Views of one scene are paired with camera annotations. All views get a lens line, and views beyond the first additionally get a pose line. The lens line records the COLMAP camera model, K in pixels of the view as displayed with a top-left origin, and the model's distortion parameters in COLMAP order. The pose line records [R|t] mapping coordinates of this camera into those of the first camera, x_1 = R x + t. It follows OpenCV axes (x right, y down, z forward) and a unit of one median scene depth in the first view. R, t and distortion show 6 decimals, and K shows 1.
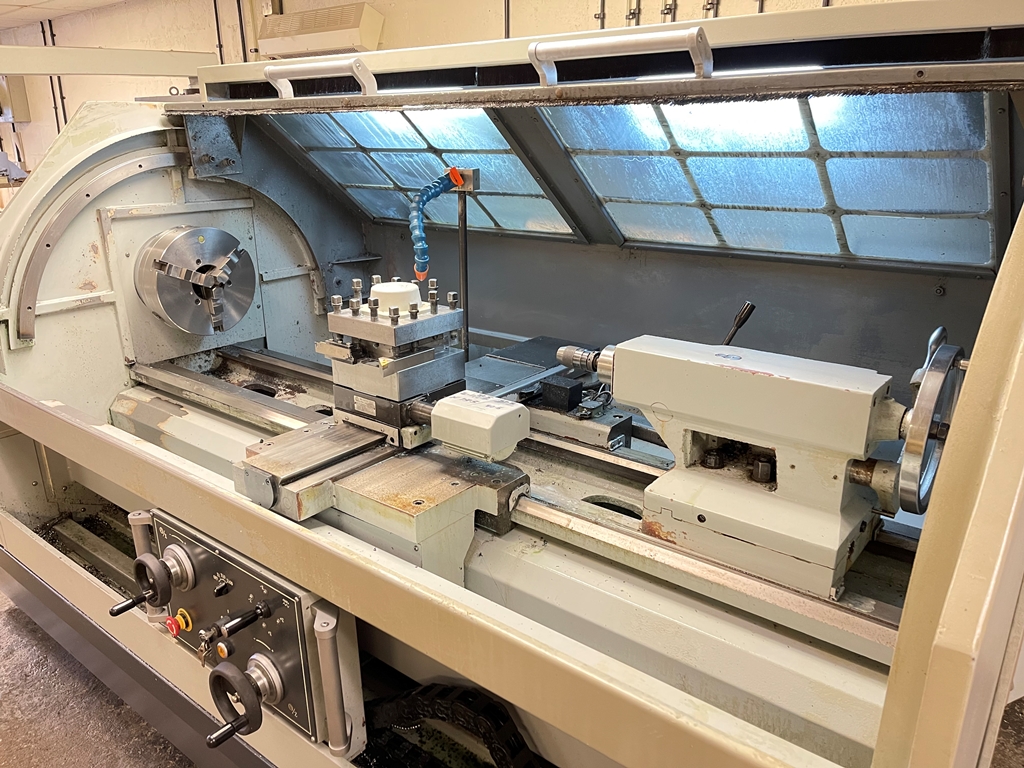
lens RADIAL K [[766.3, 0, 512.0], [0, 766.3, 384.0], [0, 0, 1]] dist [0.097555, -0.119205]
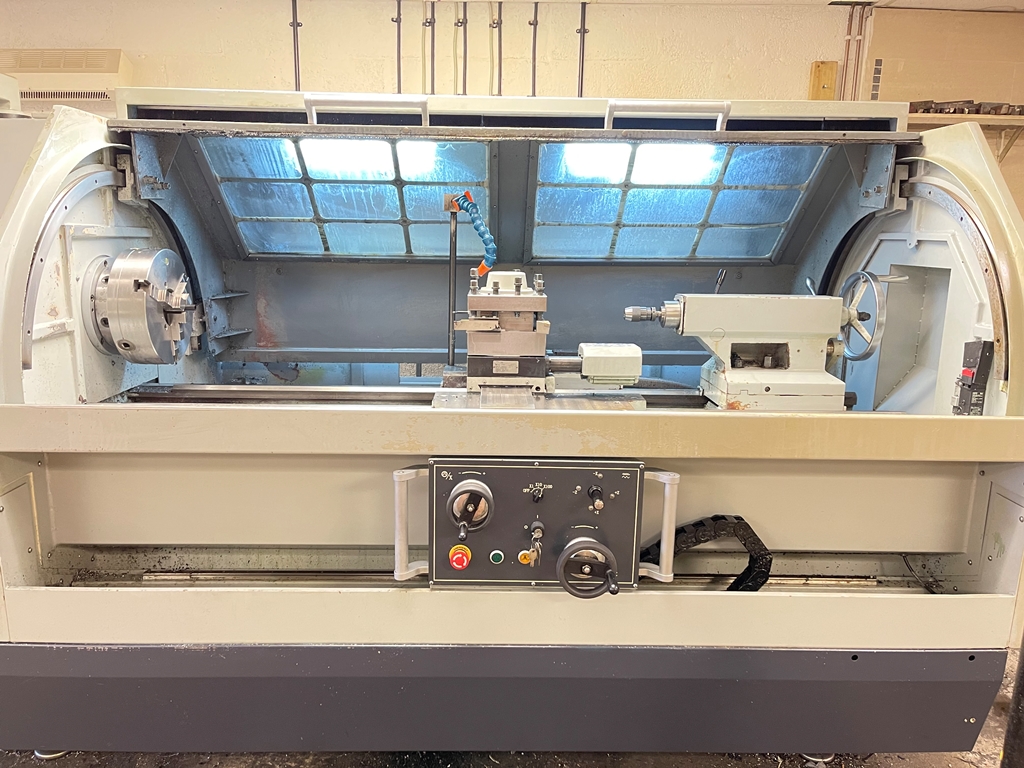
lens RADIAL K [[766.3, 0, 512.0], [0, 766.3, 384.0], [0, 0, 1]] dist [0.097555, -0.119205]
pose [[0.768496, -0.101863, 0.631694, -0.882118], [0.181049, 0.981519, -0.061985, 0.121793], [-0.613706, 0.162003, 0.772735, 0.044929]]
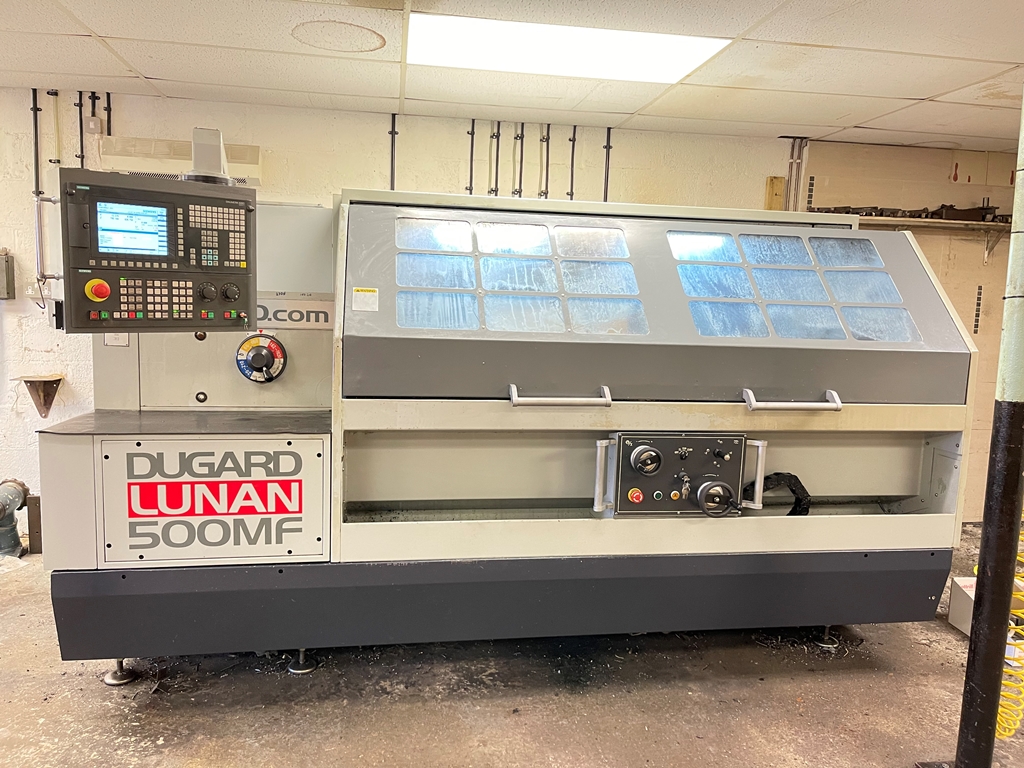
lens RADIAL K [[763.5, 0, 512.0], [0, 763.5, 384.0], [0, 0, 1]] dist [0.039433, 0.000386]
pose [[0.661268, -0.054454, 0.748171, -1.647238], [0.202317, 0.973350, -0.107974, 0.163655], [-0.722352, 0.222768, 0.654662, 0.008530]]
